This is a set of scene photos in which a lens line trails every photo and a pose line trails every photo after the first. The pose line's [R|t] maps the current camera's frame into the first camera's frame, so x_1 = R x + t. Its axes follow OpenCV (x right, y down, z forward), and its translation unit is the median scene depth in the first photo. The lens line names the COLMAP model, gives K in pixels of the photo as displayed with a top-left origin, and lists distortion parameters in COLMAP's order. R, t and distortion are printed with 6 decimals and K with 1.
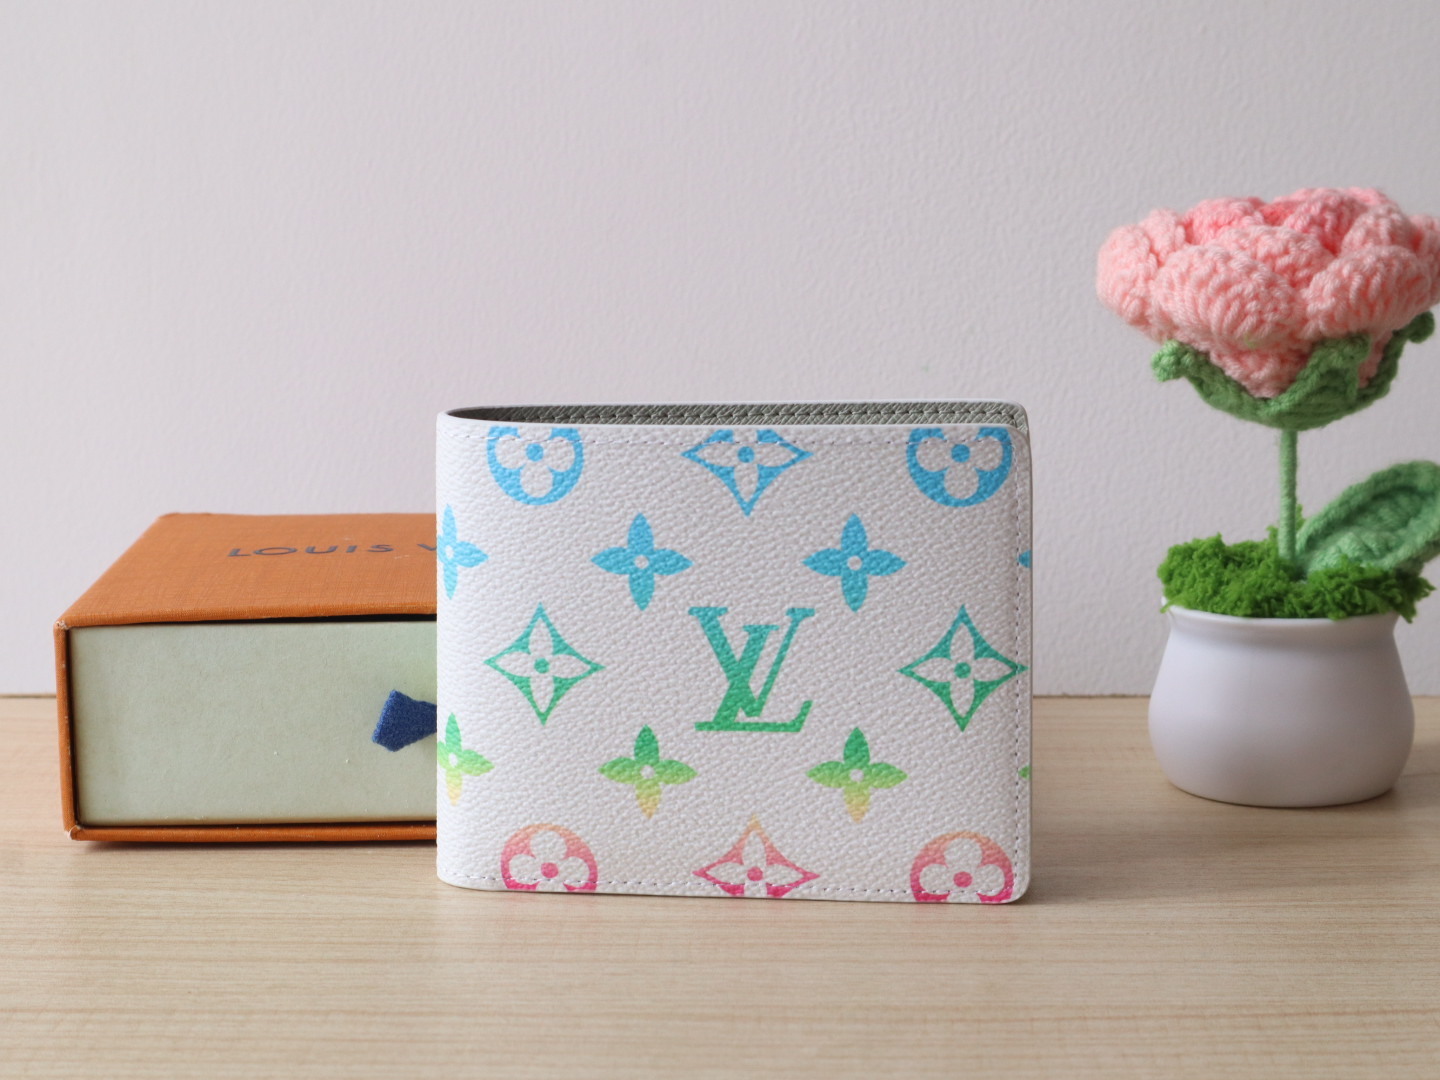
lens RADIAL K [[3043.4, 0, 735.9], [0, 3043.4, 536.3], [0, 0, 1]] dist [-0.087372, 0.068177]
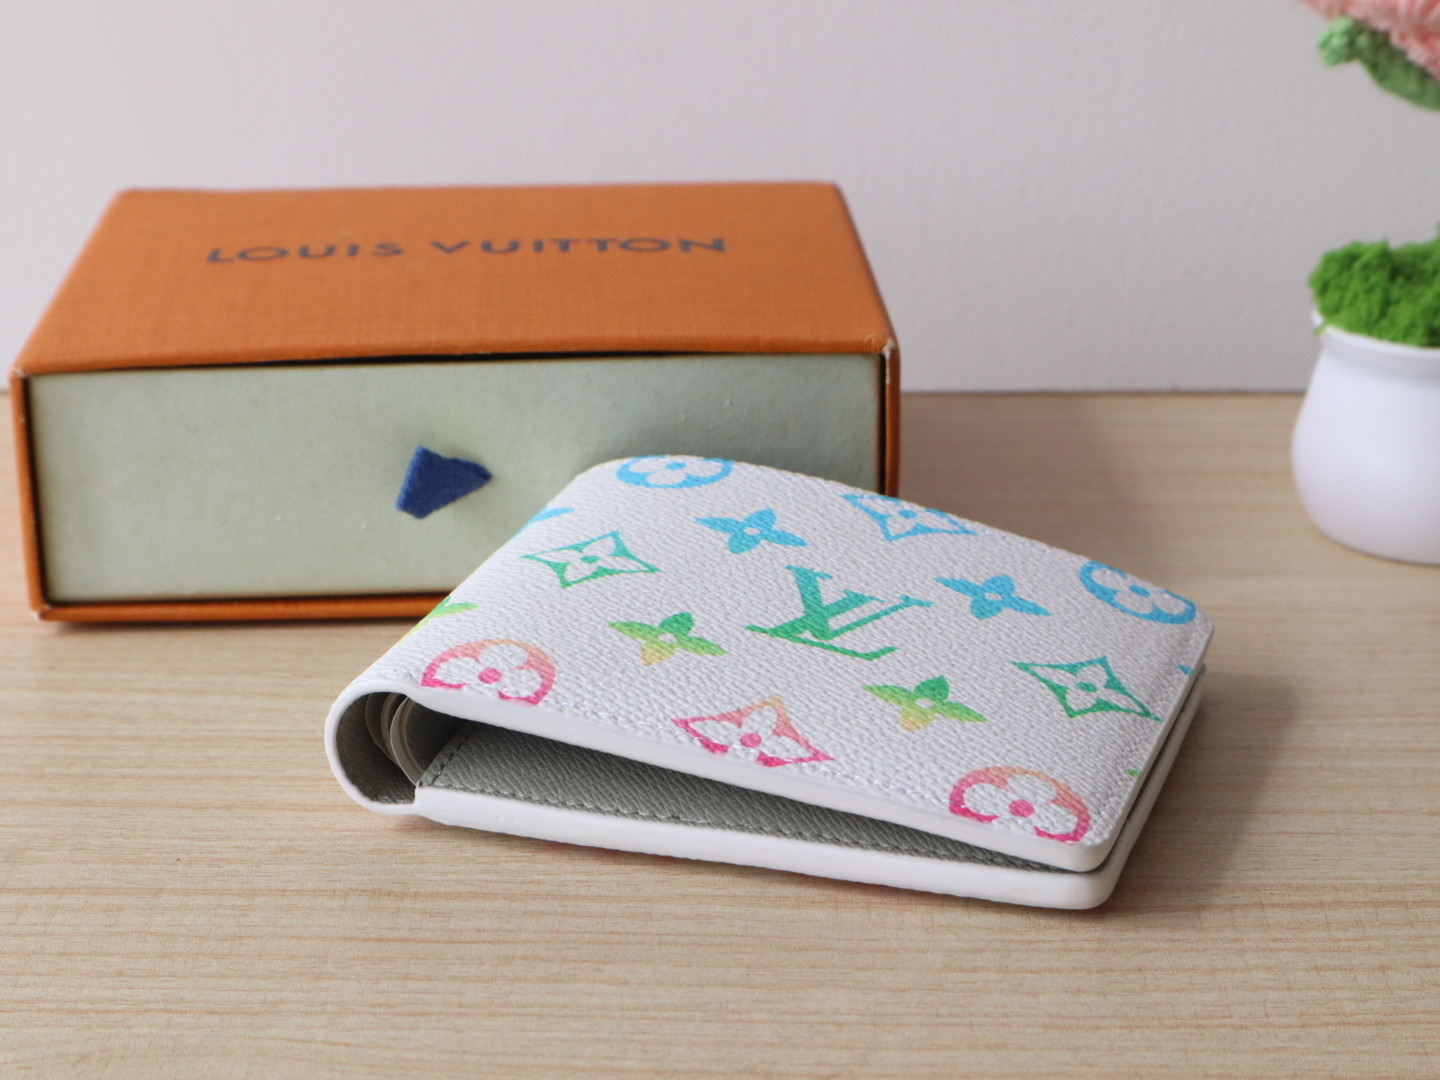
lens RADIAL K [[3051.1, 0, 720.0], [0, 3051.1, 540.0], [0, 0, 1]] dist [-0.047162, 0.010005]
pose [[0.999992, -0.003665, 0.001278, -0.028203], [0.003383, 0.984408, 0.175869, -0.072182], [-0.001903, -0.175863, 0.984413, 0.167145]]
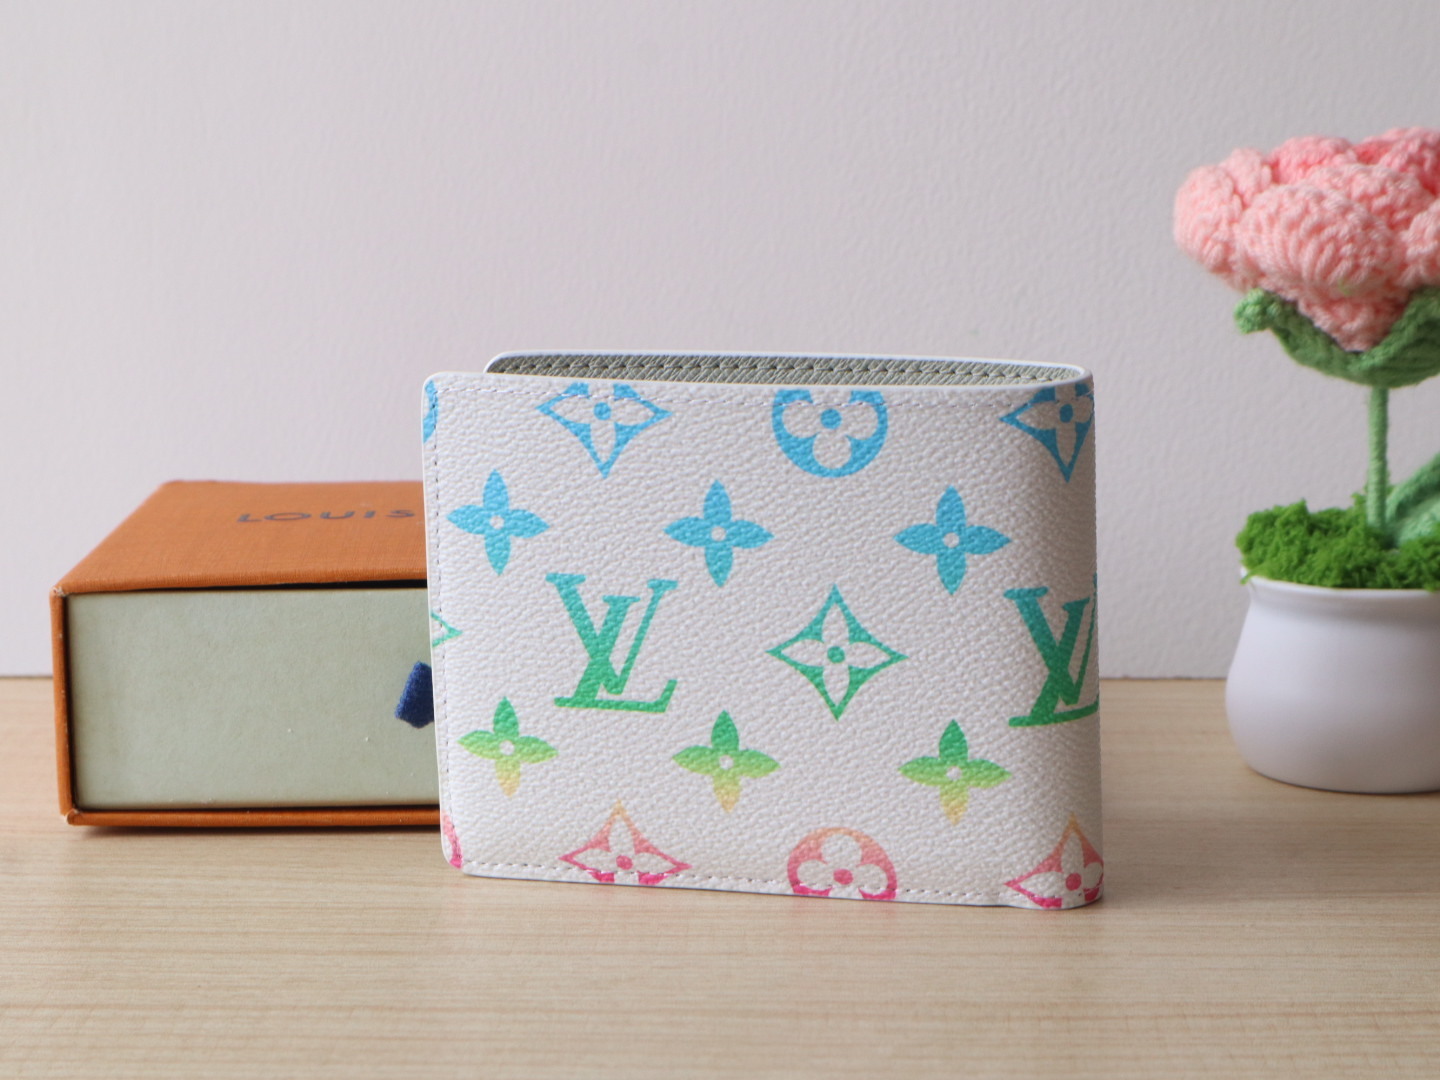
lens RADIAL K [[3051.1, 0, 720.0], [0, 3051.1, 540.0], [0, 0, 1]] dist [-0.047162, 0.010005]
pose [[0.999997, 0.002485, -0.000879, -0.019982], [-0.002488, 0.999991, -0.003574, 0.016404], [0.000870, 0.003576, 0.999993, 0.071440]]
